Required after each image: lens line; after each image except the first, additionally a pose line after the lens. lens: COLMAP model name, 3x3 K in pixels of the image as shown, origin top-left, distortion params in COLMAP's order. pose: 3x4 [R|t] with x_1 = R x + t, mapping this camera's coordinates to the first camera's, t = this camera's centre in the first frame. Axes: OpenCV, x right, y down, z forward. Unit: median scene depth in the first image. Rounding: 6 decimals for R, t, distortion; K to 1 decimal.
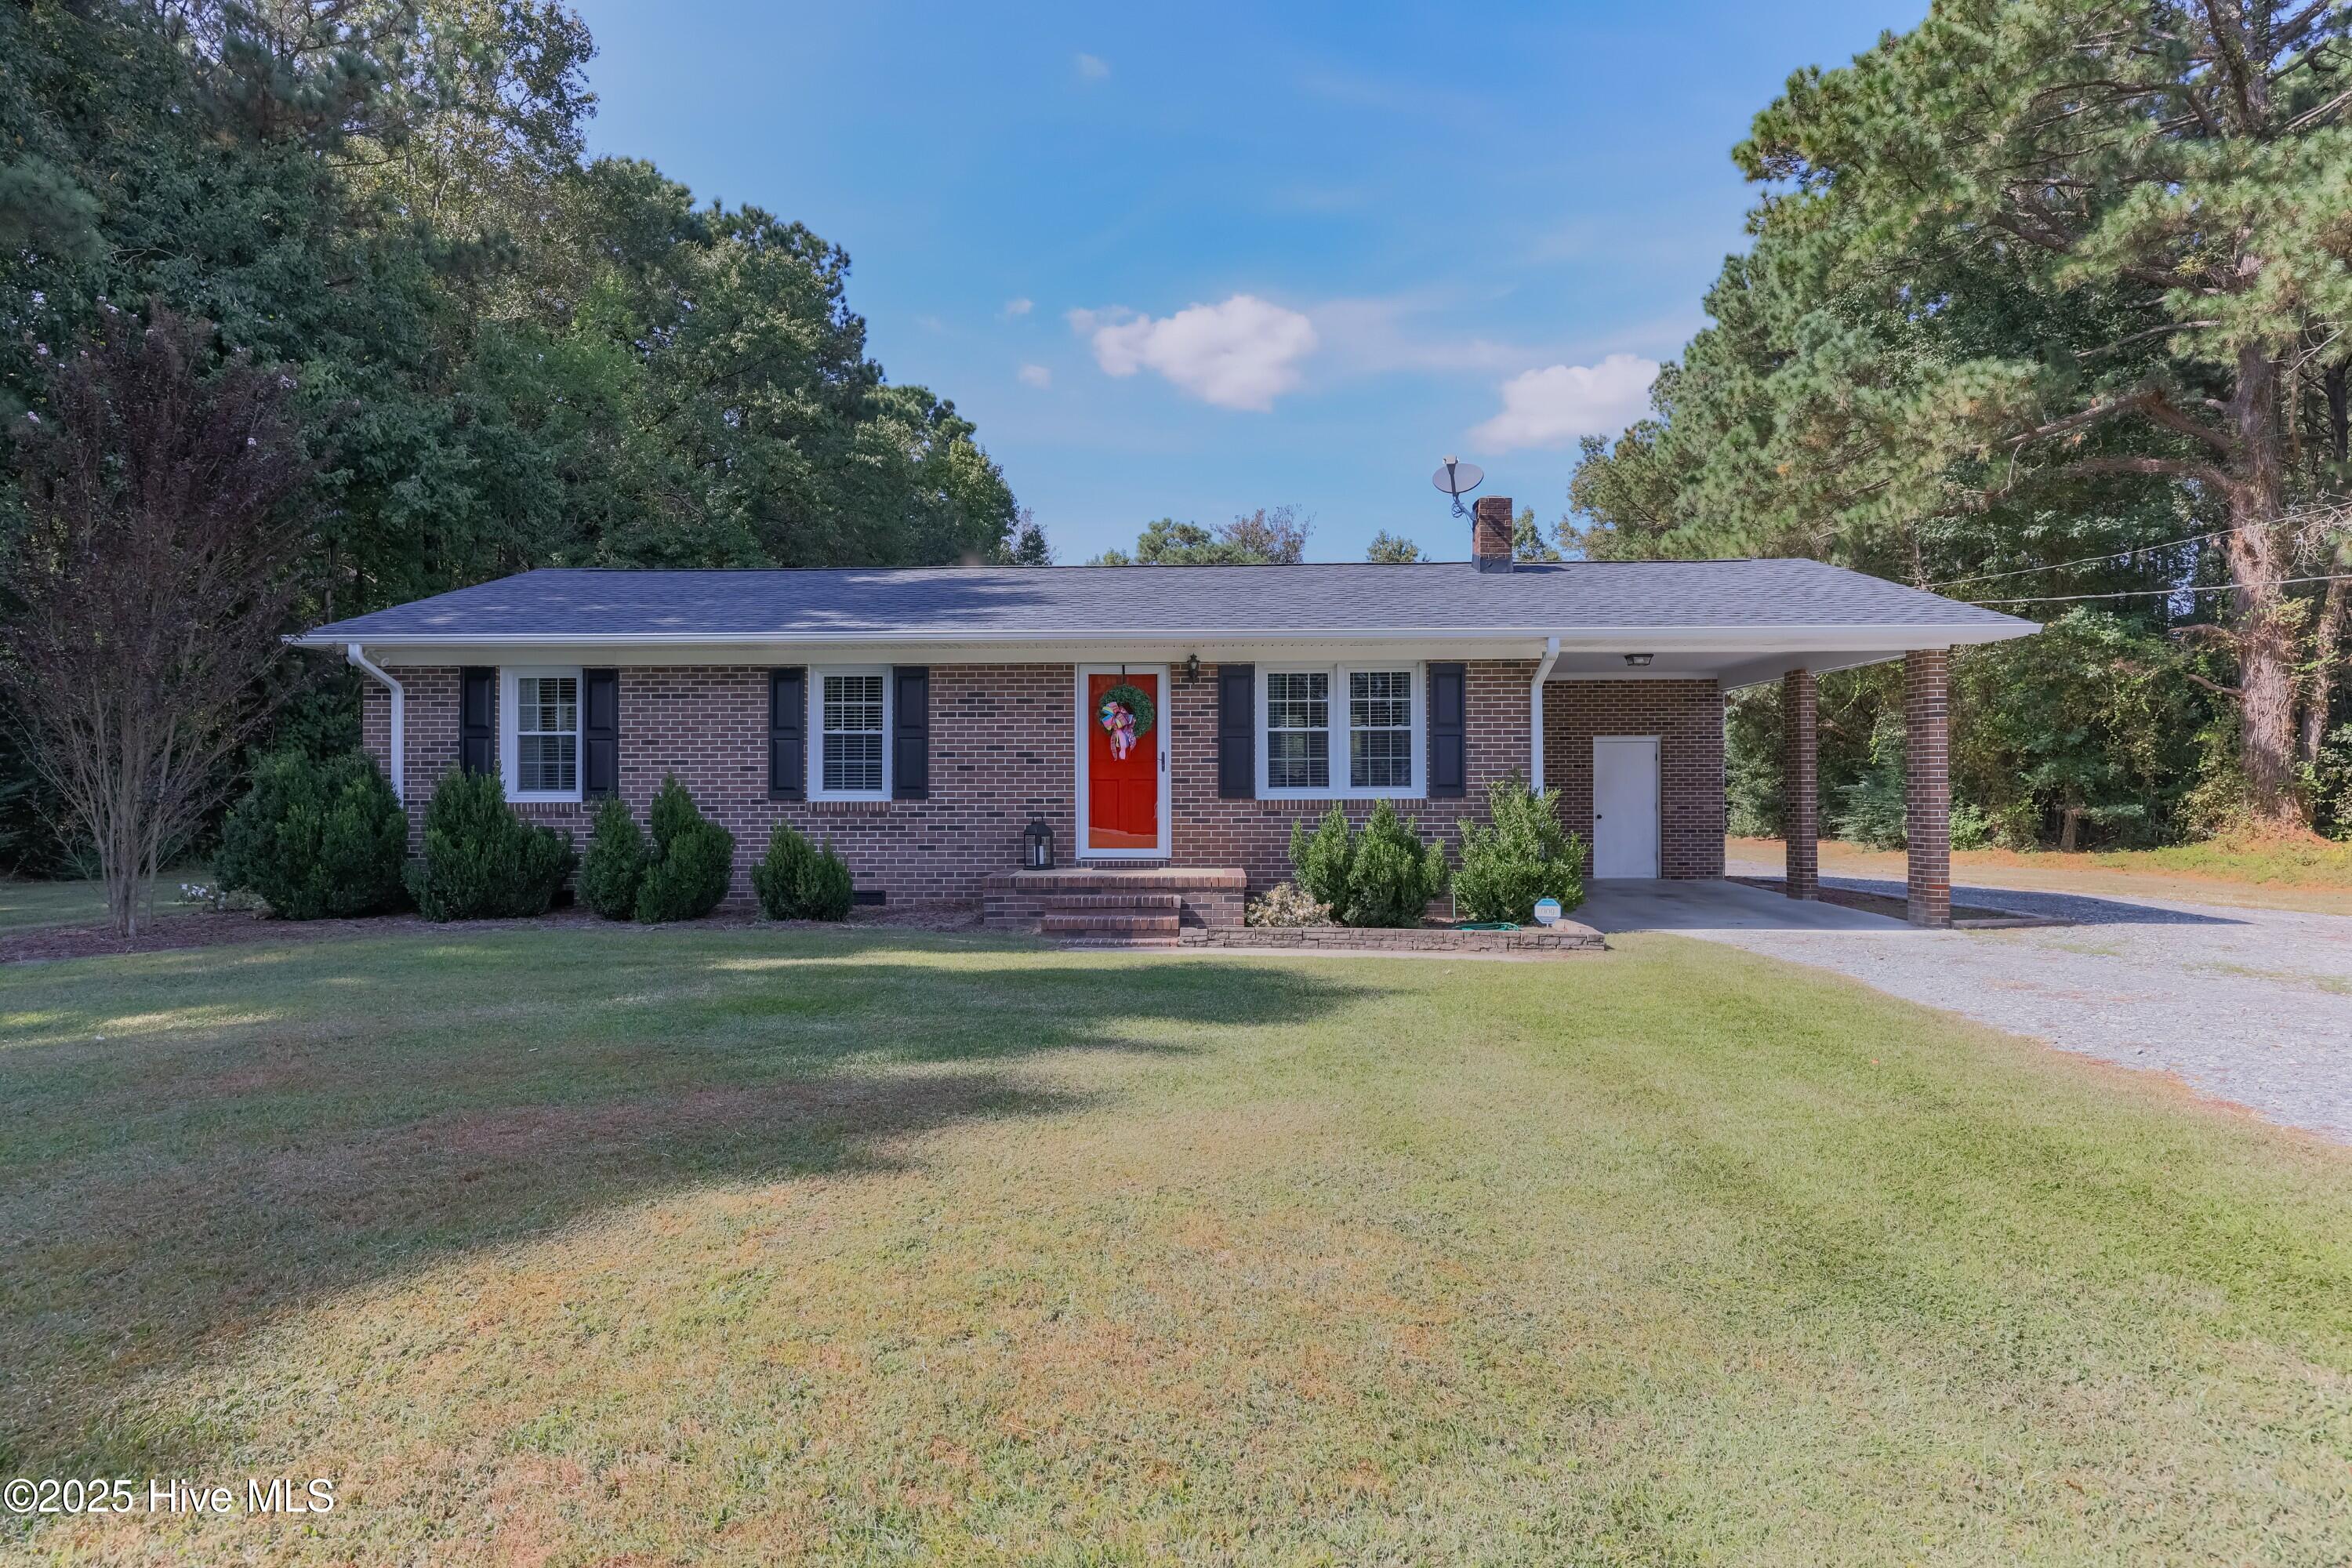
lens RADIAL K [[1173.0, 0, 1174.9], [0, 1173.0, 787.9], [0, 0, 1]] dist [0.000356, -0.000177]
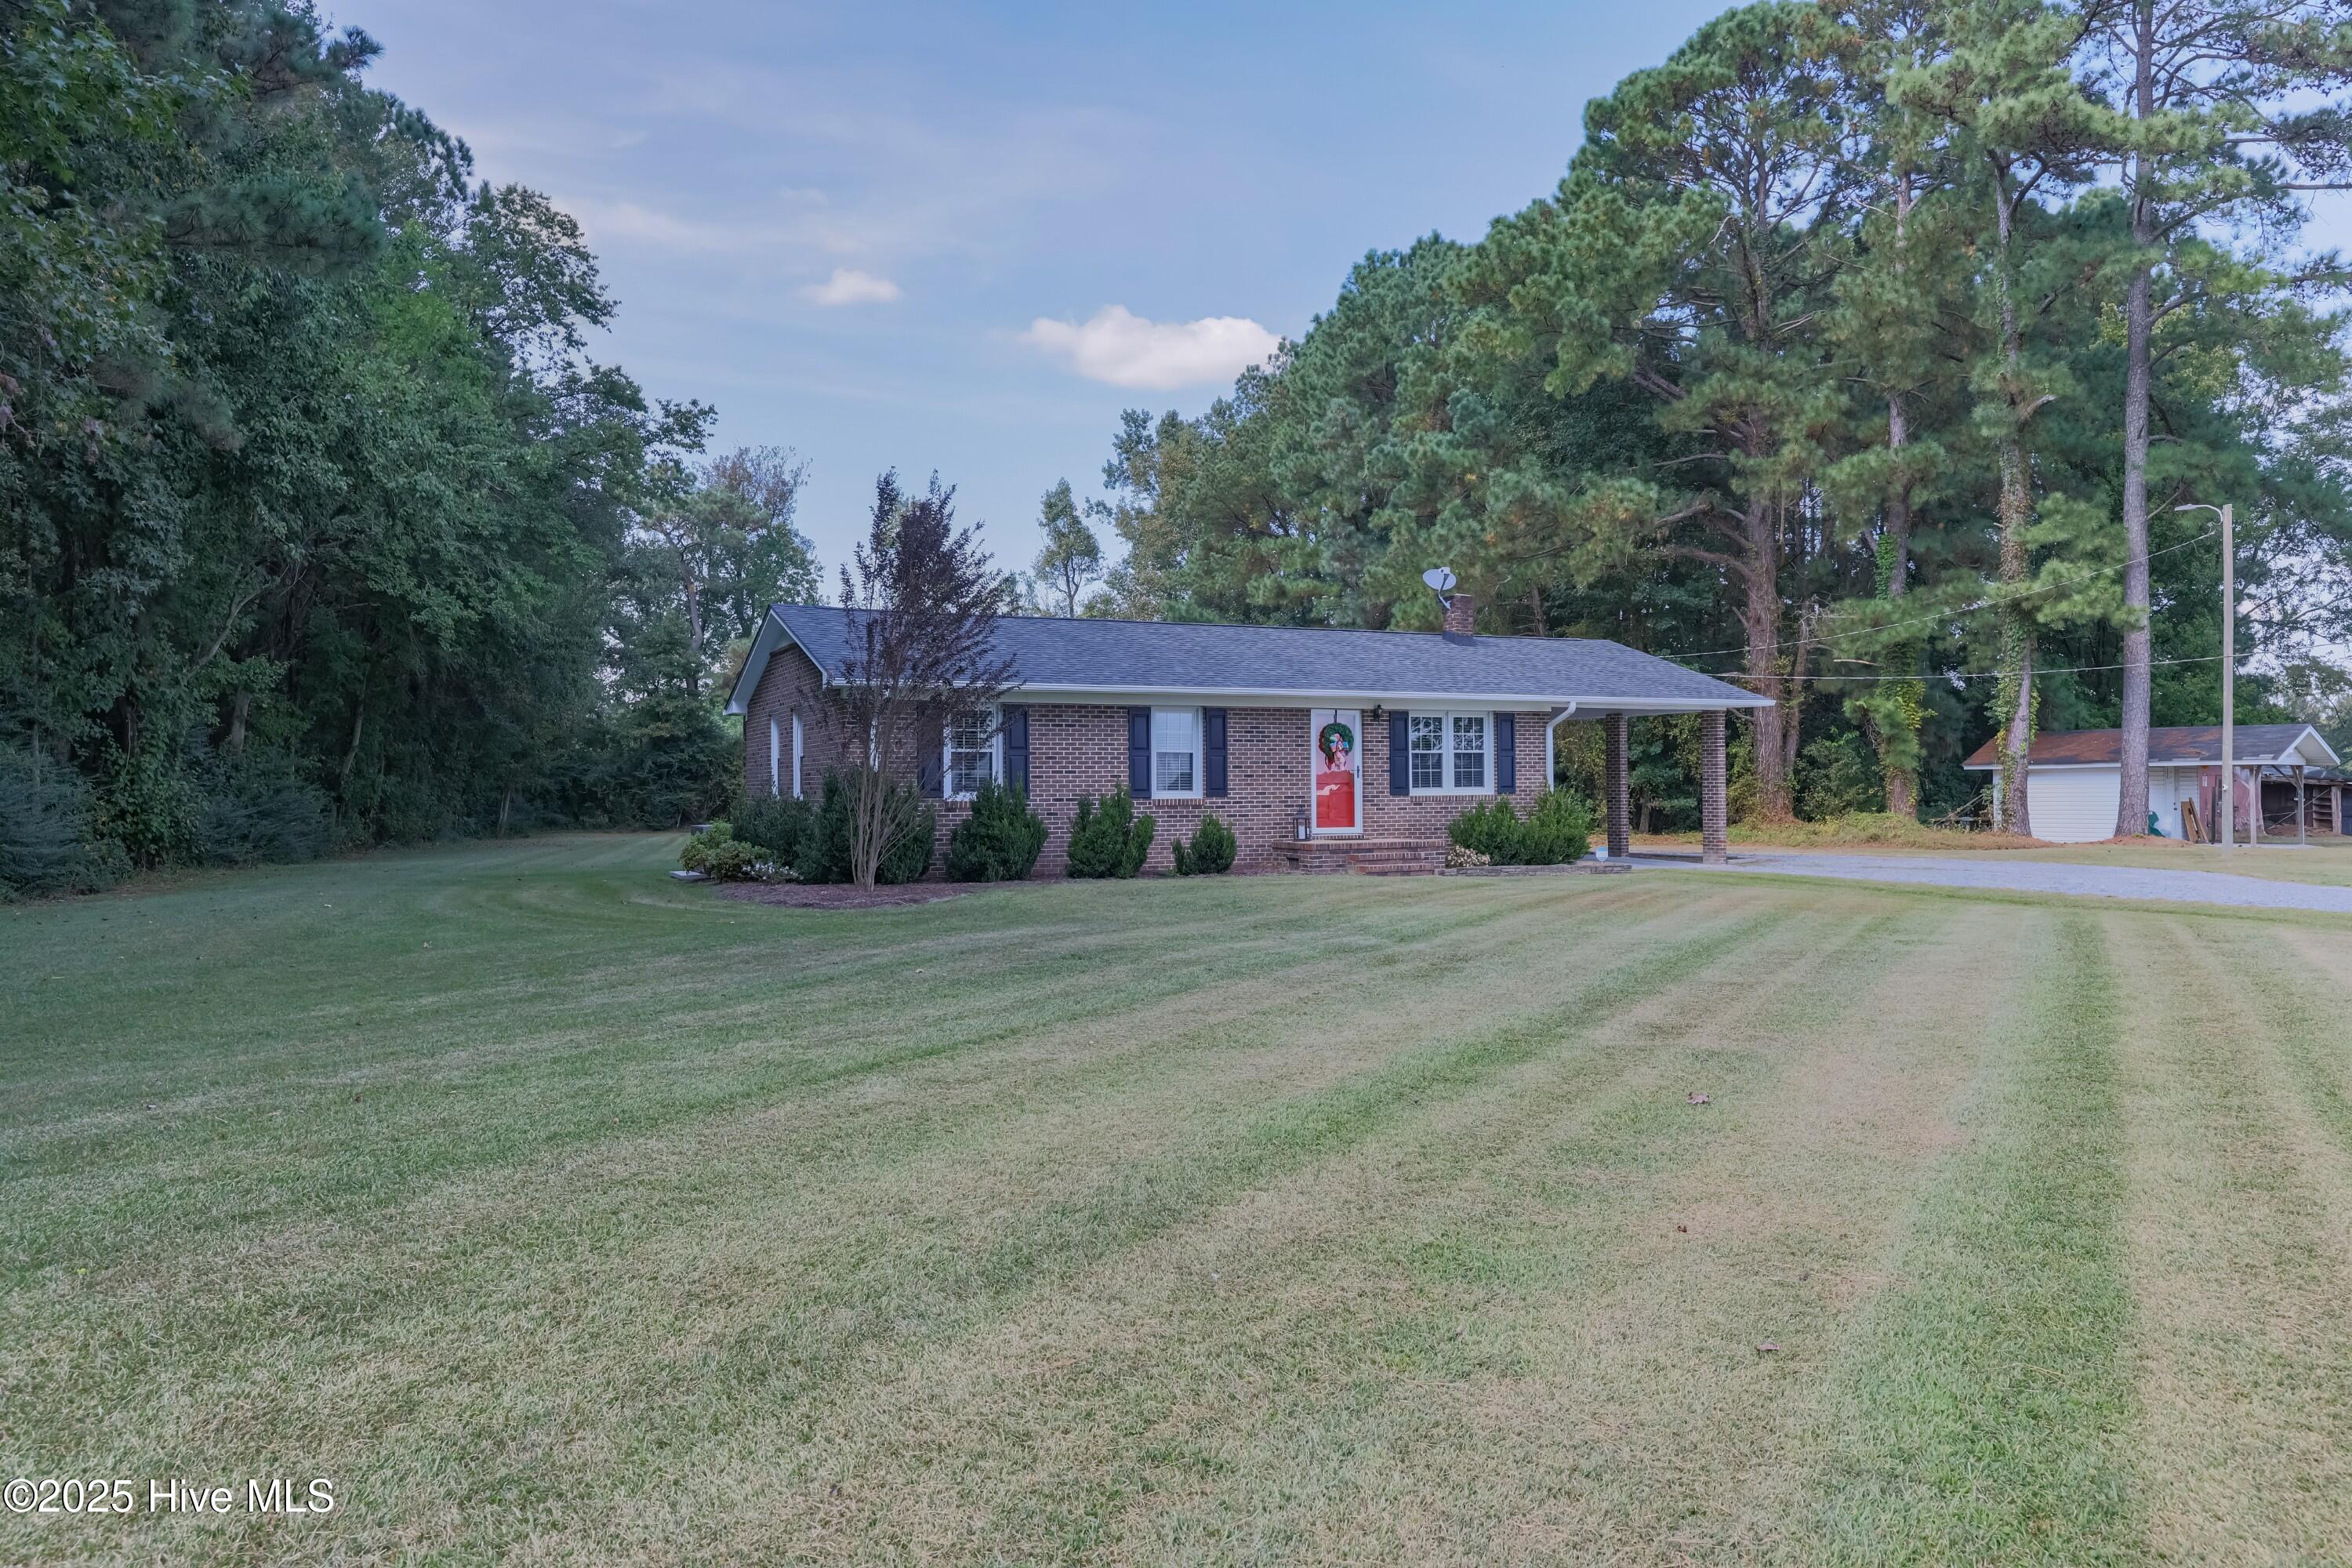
lens RADIAL K [[1537.3, 0, 1176.4], [0, 1537.3, 783.1], [0, 0, 1]] dist [0.004820, 0.000214]
pose [[0.891720, -0.001746, 0.452585, -1.148919], [0.003141, 0.999992, -0.002330, -0.002851], [-0.452577, 0.003499, 0.891718, -0.716144]]
